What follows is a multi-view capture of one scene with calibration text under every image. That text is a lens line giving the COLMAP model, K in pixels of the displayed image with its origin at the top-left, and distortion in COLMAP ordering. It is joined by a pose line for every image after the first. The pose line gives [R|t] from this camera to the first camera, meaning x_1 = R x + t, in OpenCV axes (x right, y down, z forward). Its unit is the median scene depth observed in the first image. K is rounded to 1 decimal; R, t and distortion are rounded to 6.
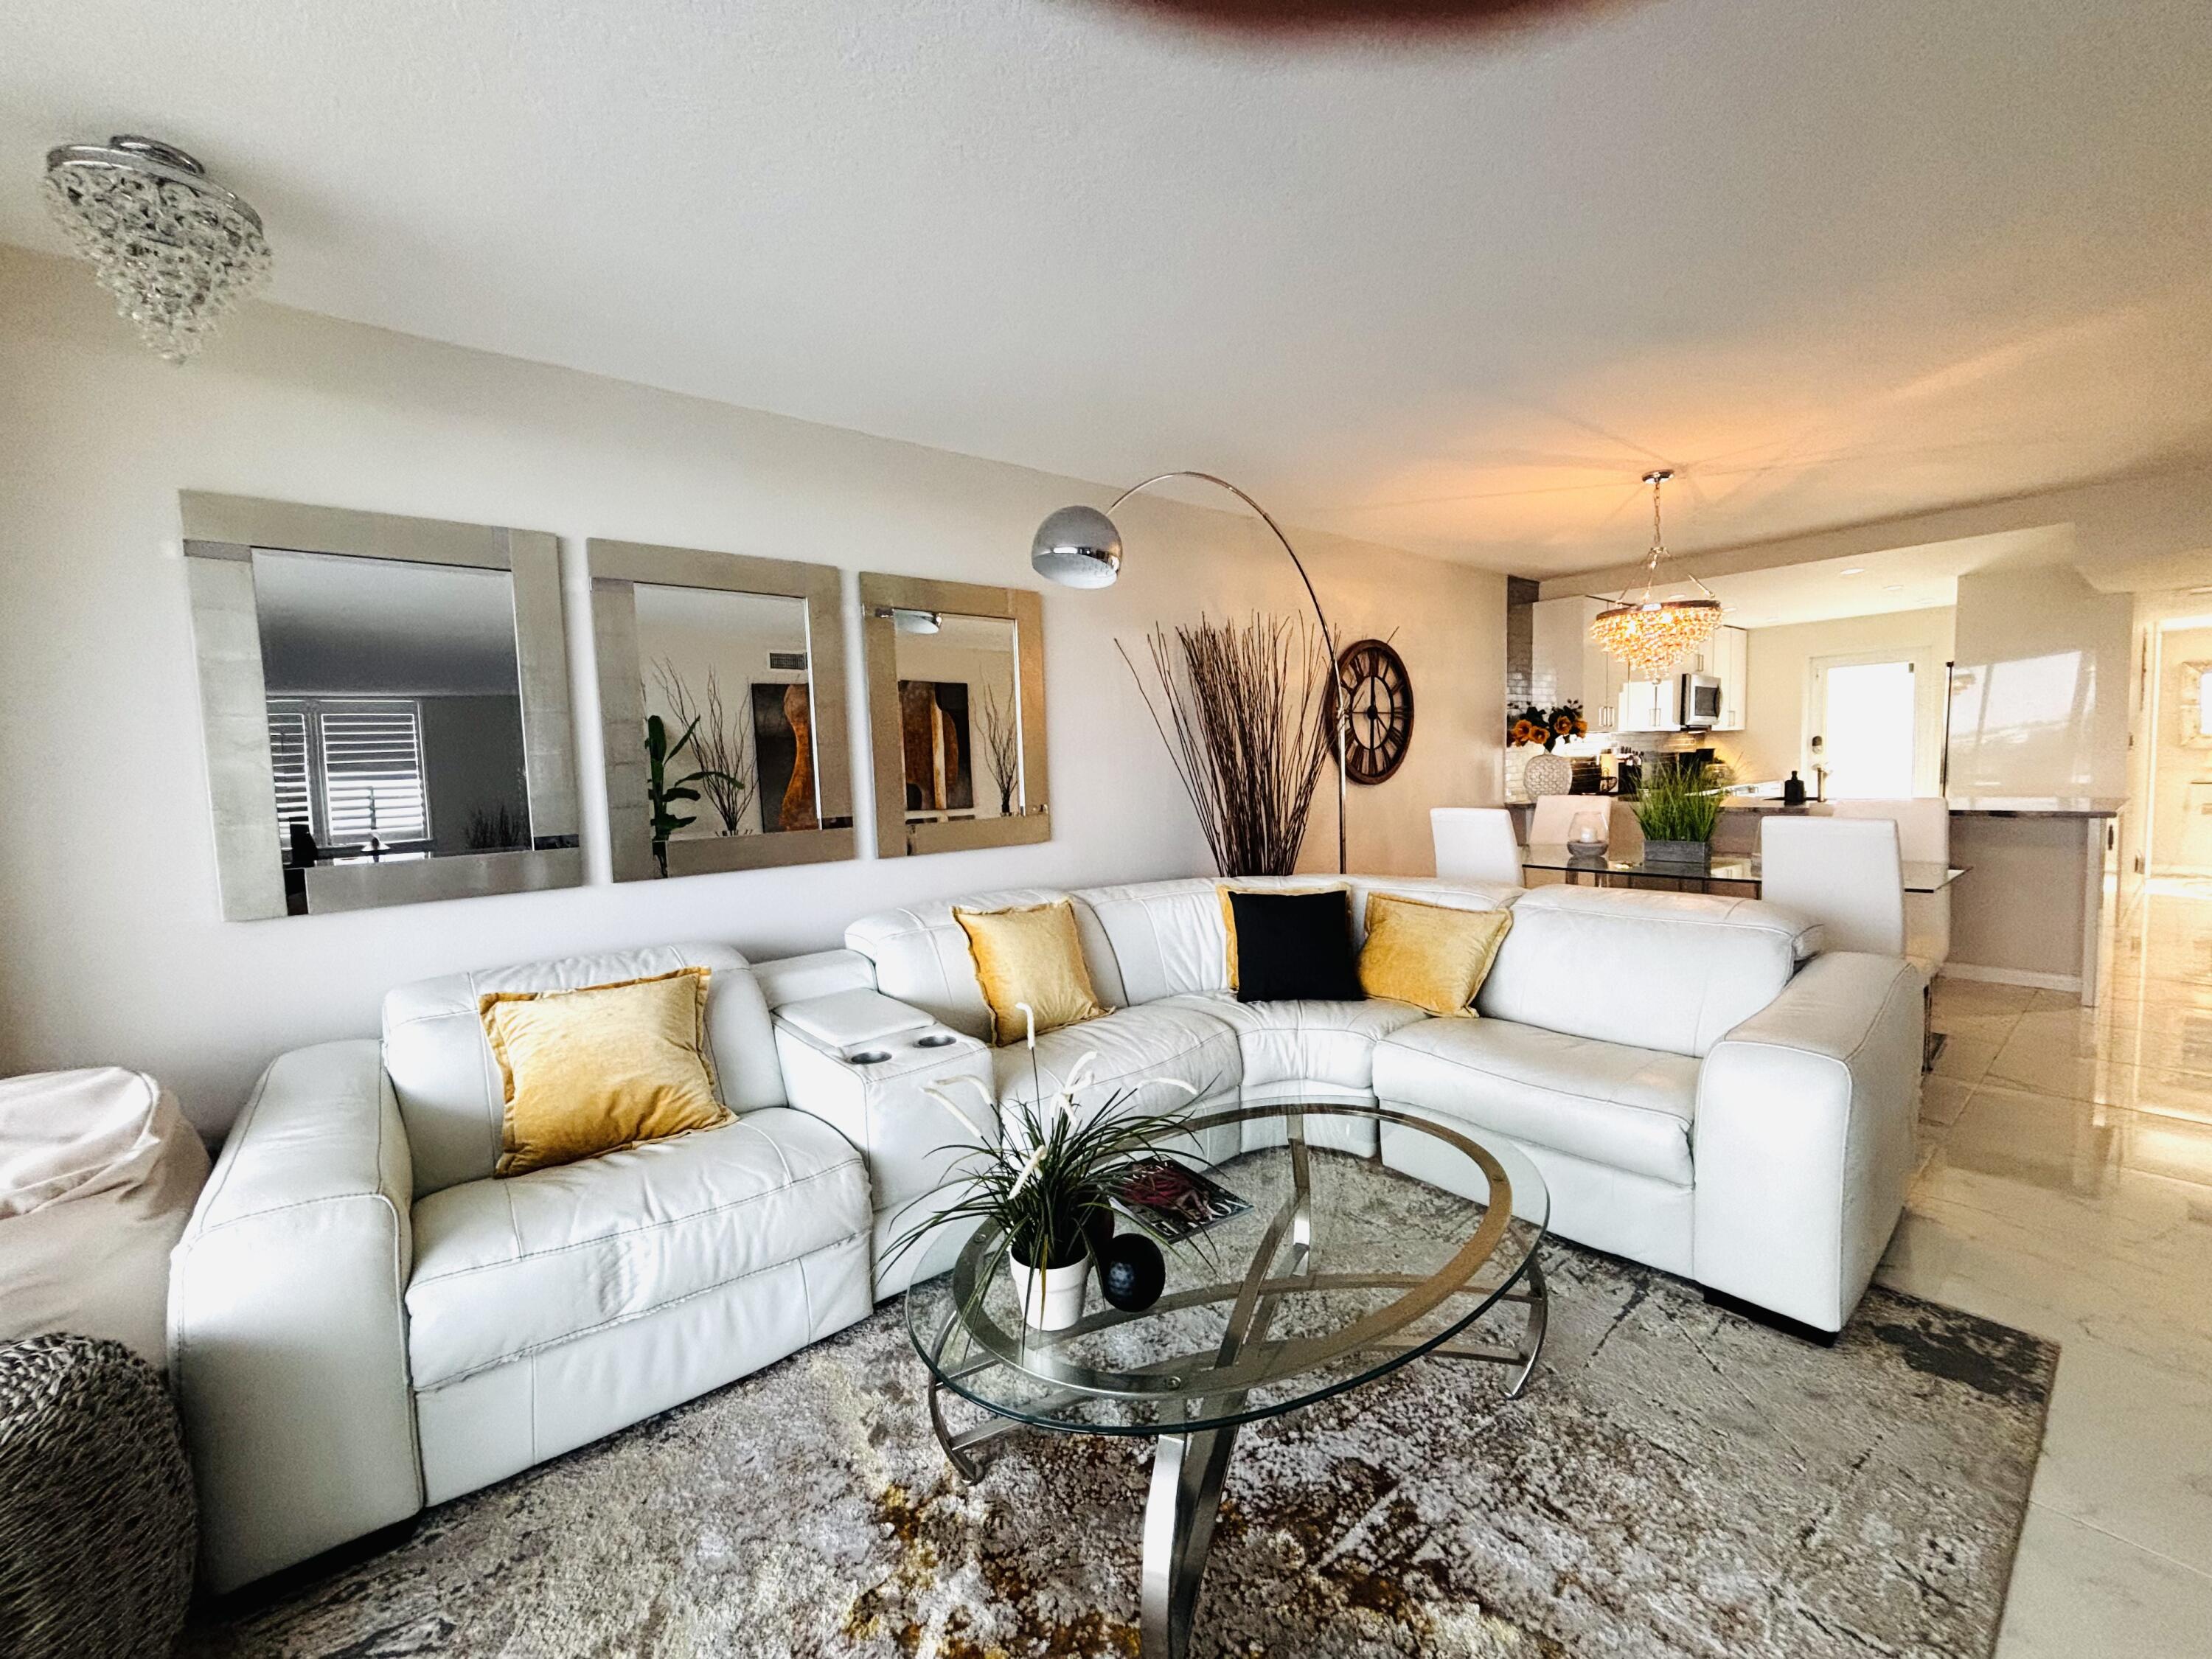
lens RADIAL K [[891.9, 0, 1101.4], [0, 891.9, 830.3], [0, 0, 1]] dist [0.002115, 0.000076]
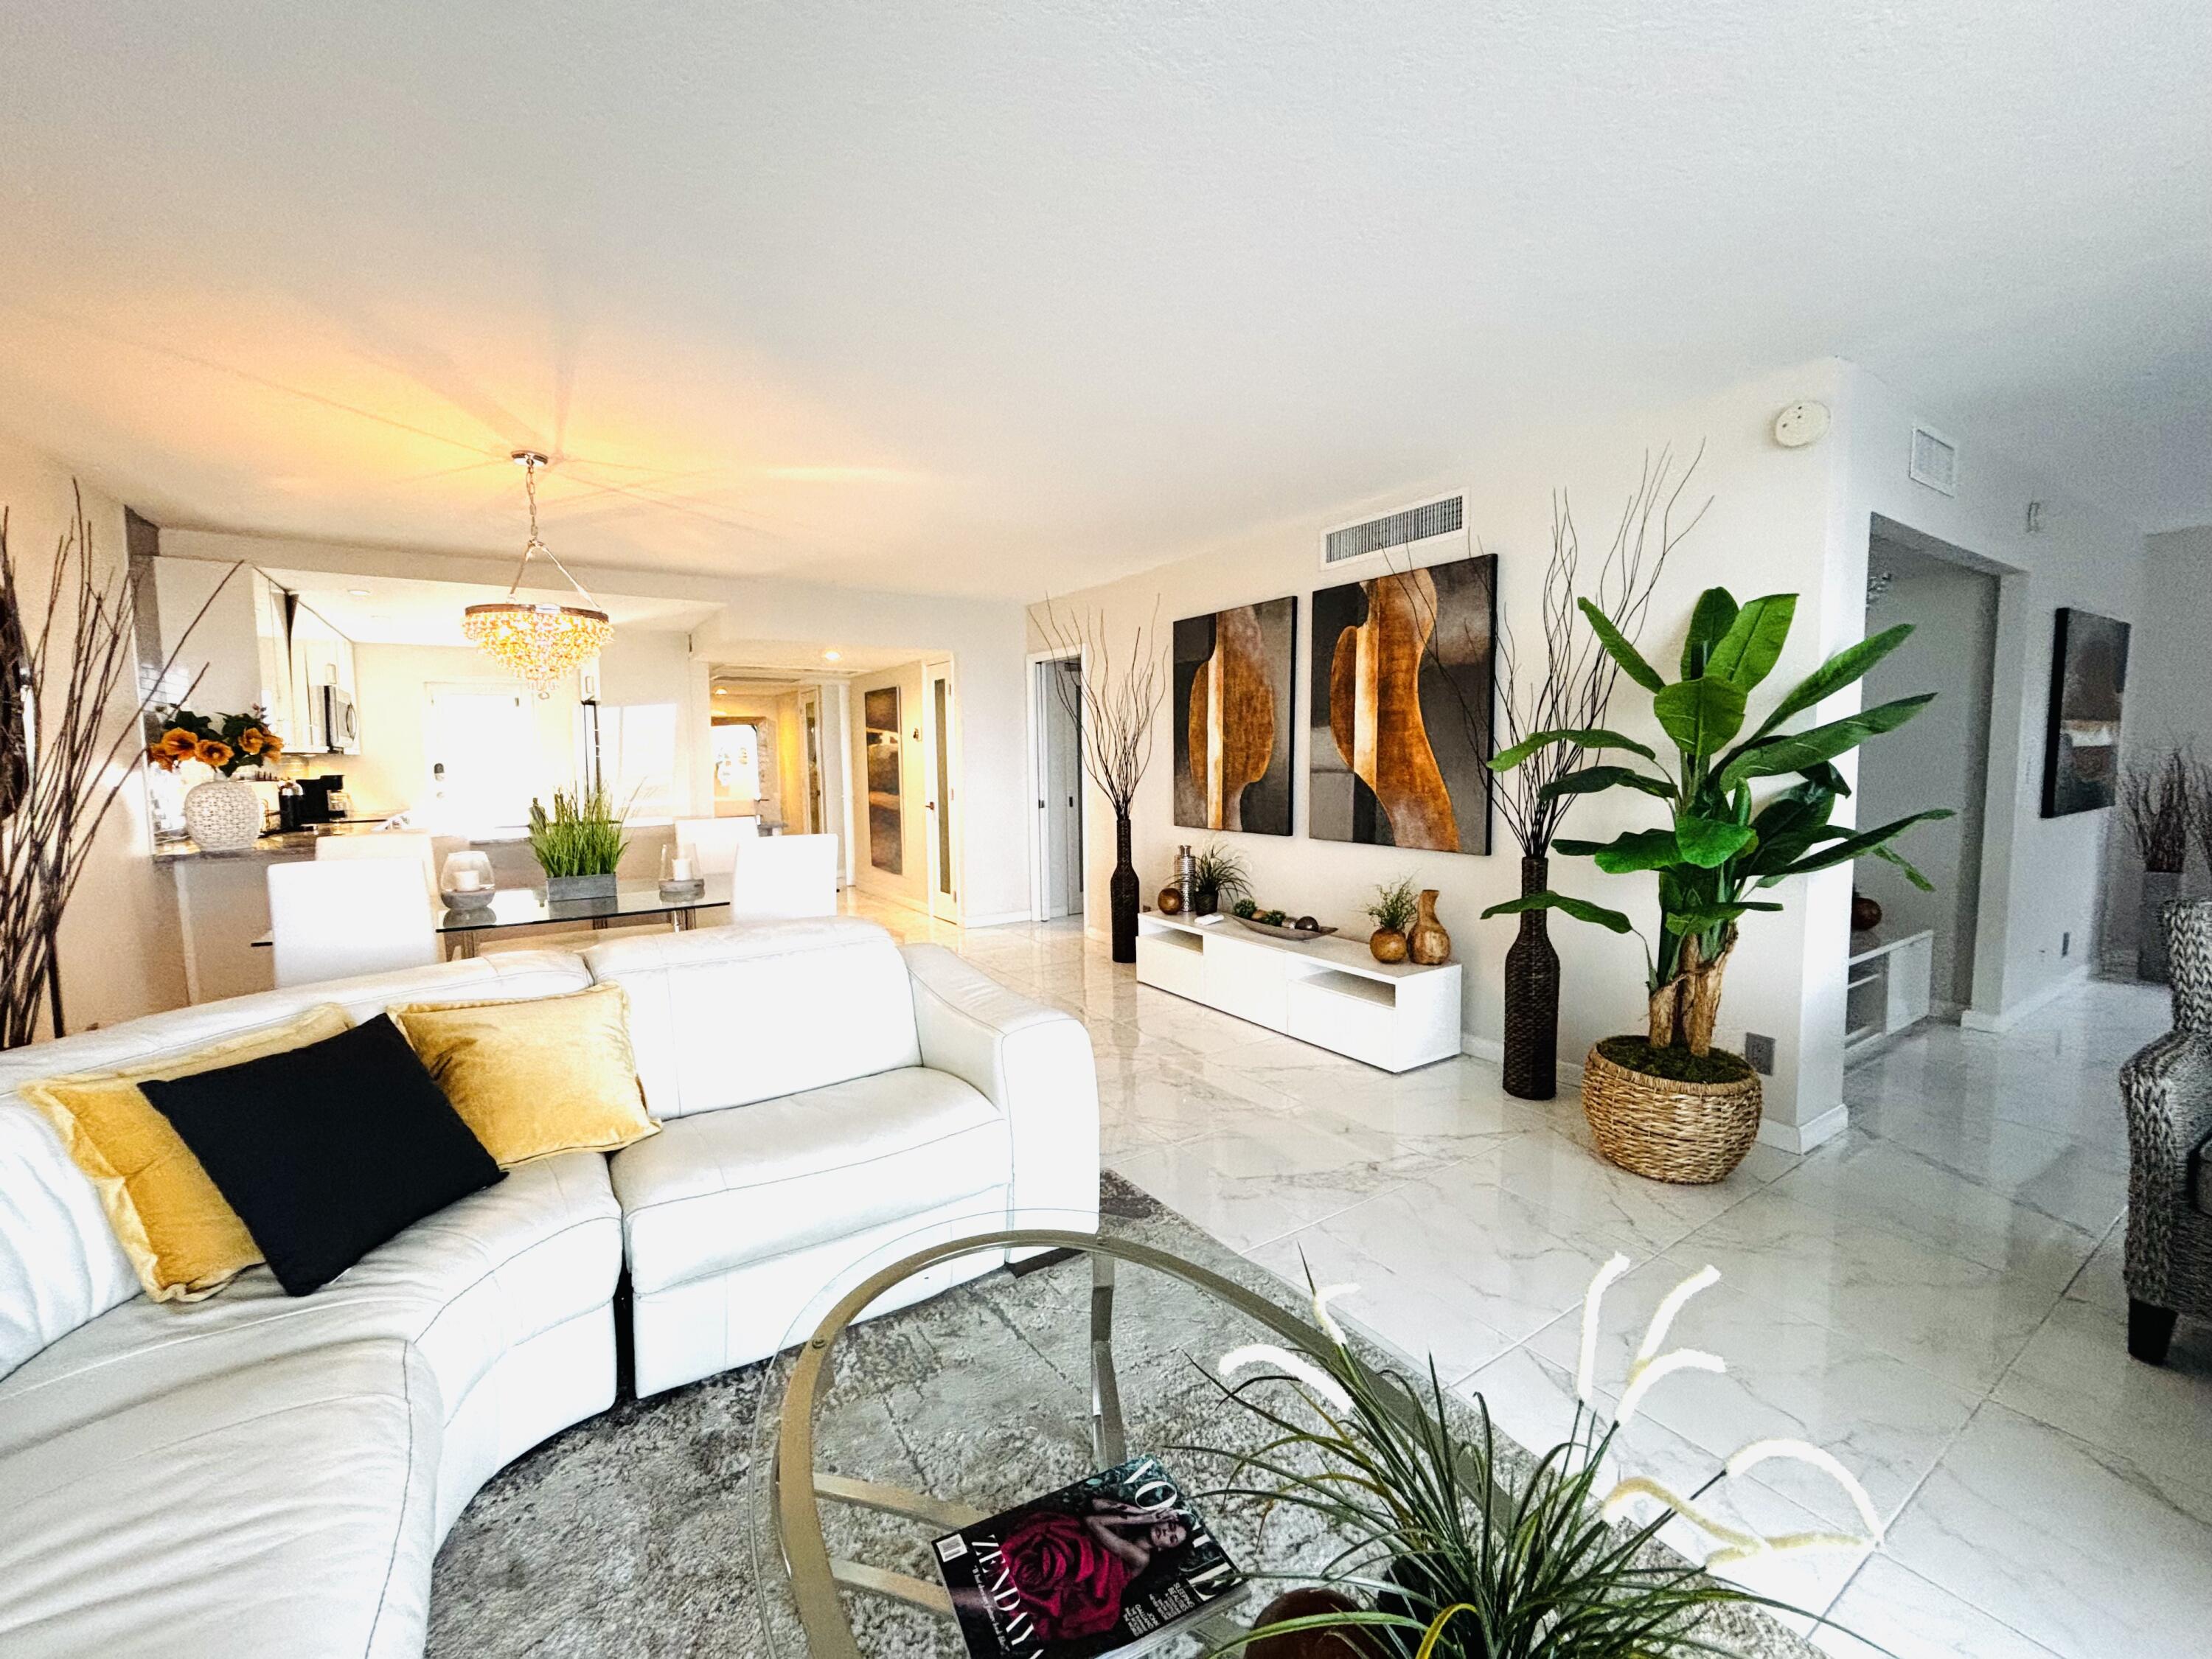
lens RADIAL K [[891.9, 0, 1096.3], [0, 891.9, 826.8], [0, 0, 1]] dist [0.002115, 0.000076]
pose [[0.110869, -0.047992, 0.992676, -0.189220], [0.084259, 0.995691, 0.038727, -0.028016], [-0.990257, 0.079349, 0.114435, 0.374554]]
